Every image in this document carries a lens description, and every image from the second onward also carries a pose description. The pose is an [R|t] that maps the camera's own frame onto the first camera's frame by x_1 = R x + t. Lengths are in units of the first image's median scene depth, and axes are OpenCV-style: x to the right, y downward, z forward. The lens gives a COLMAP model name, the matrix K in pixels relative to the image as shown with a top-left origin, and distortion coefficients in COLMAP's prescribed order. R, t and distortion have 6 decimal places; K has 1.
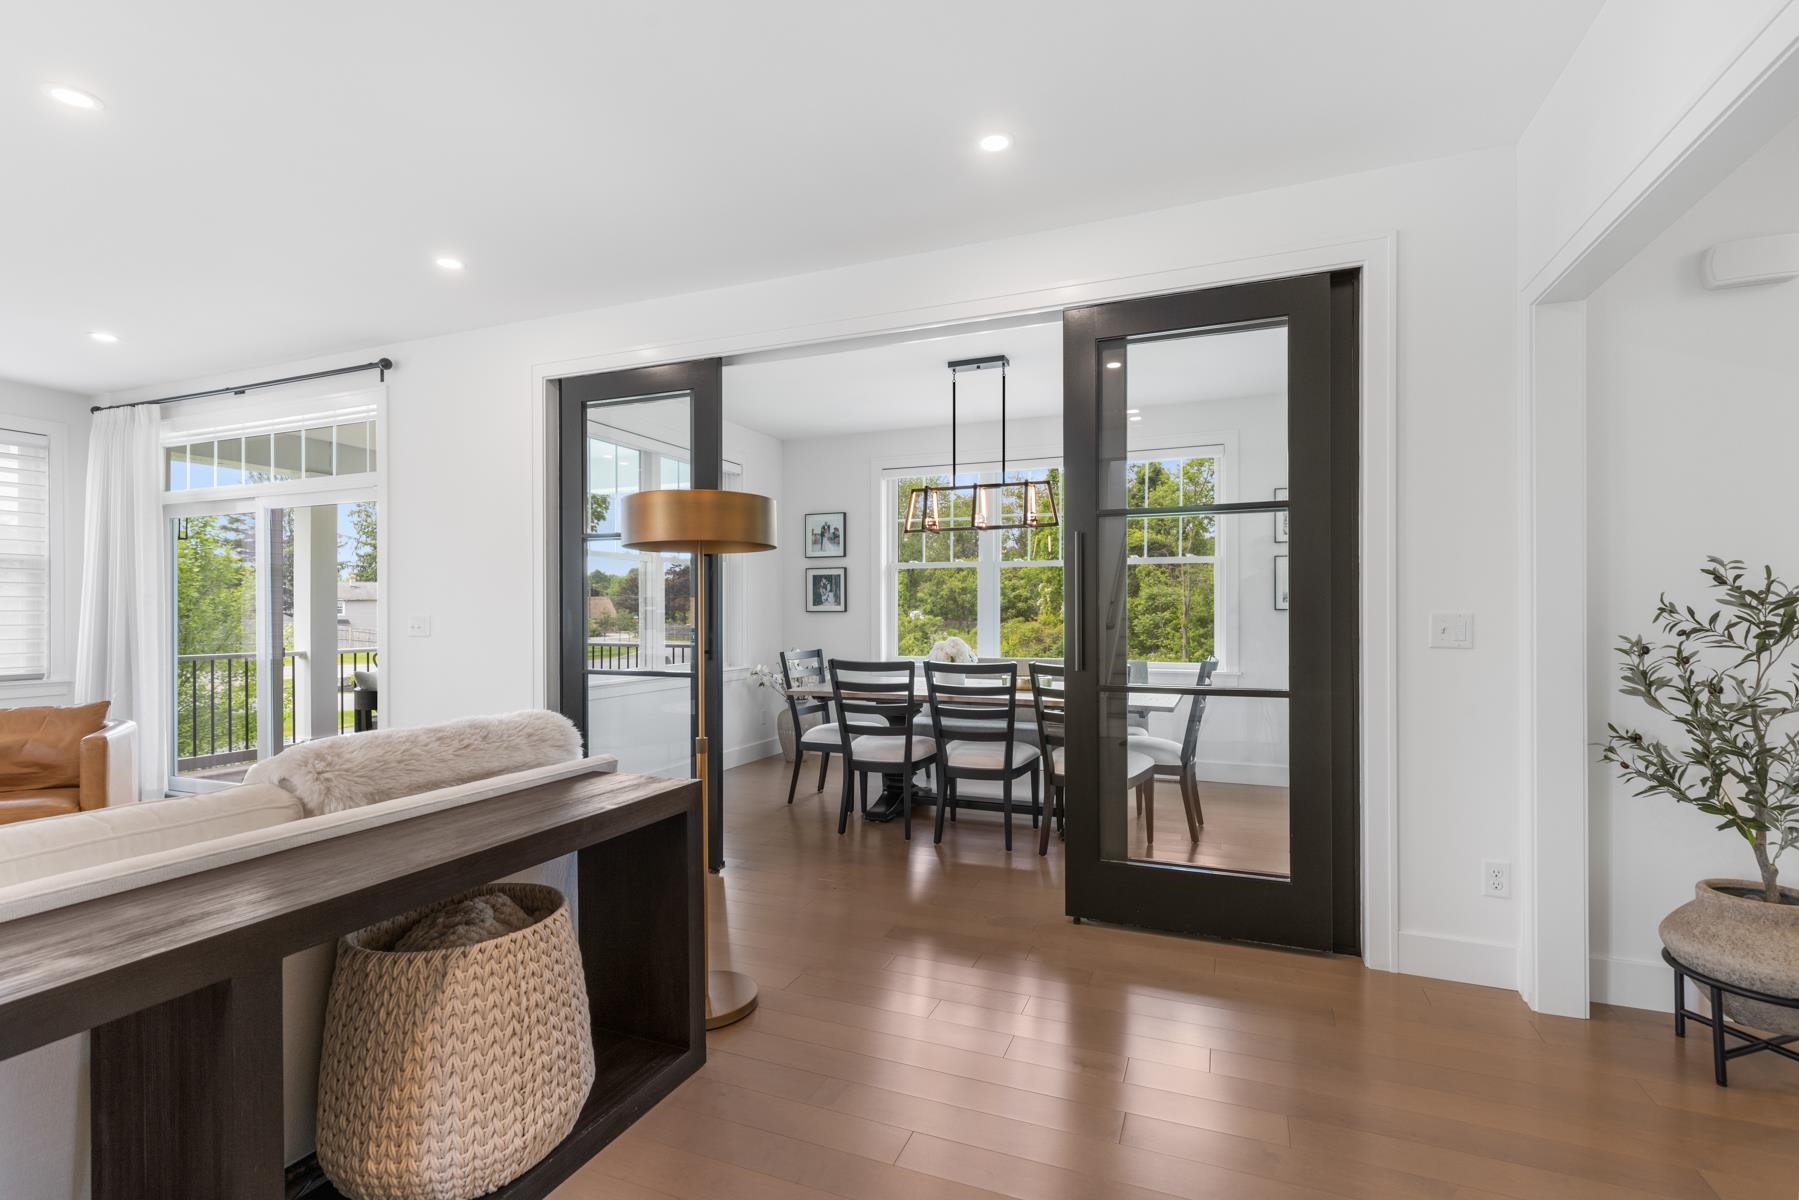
lens RADIAL K [[789.8, 0, 935.7], [0, 789.8, 610.2], [0, 0, 1]] dist [0.000303, 0.000153]
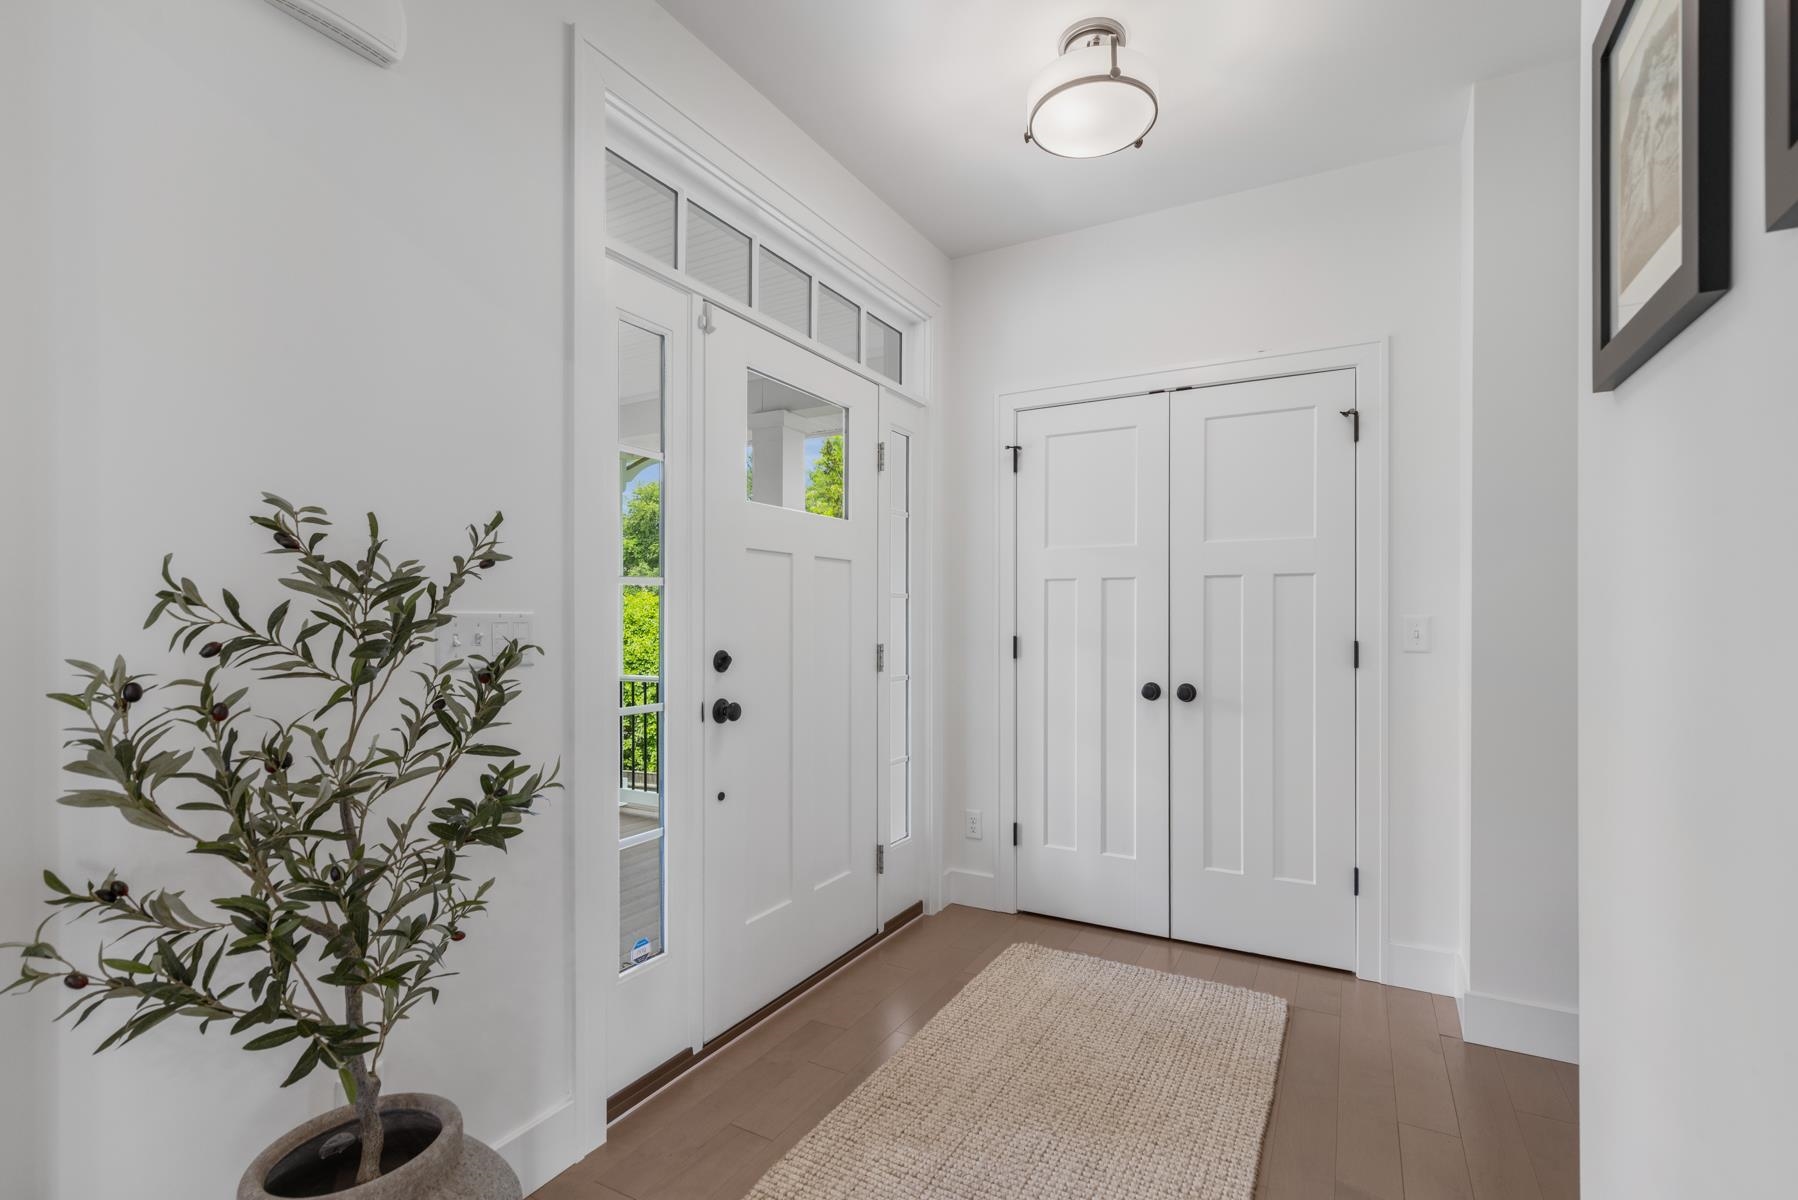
lens RADIAL K [[828.9, 0, 899.8], [0, 828.9, 629.4], [0, 0, 1]] dist [0.011566, 0.000081]
pose [[0.139439, -0.005816, 0.990214, 0.531383], [-0.003648, 0.999973, 0.006387, 0.012915], [-0.990224, -0.004503, 0.139414, 0.549614]]
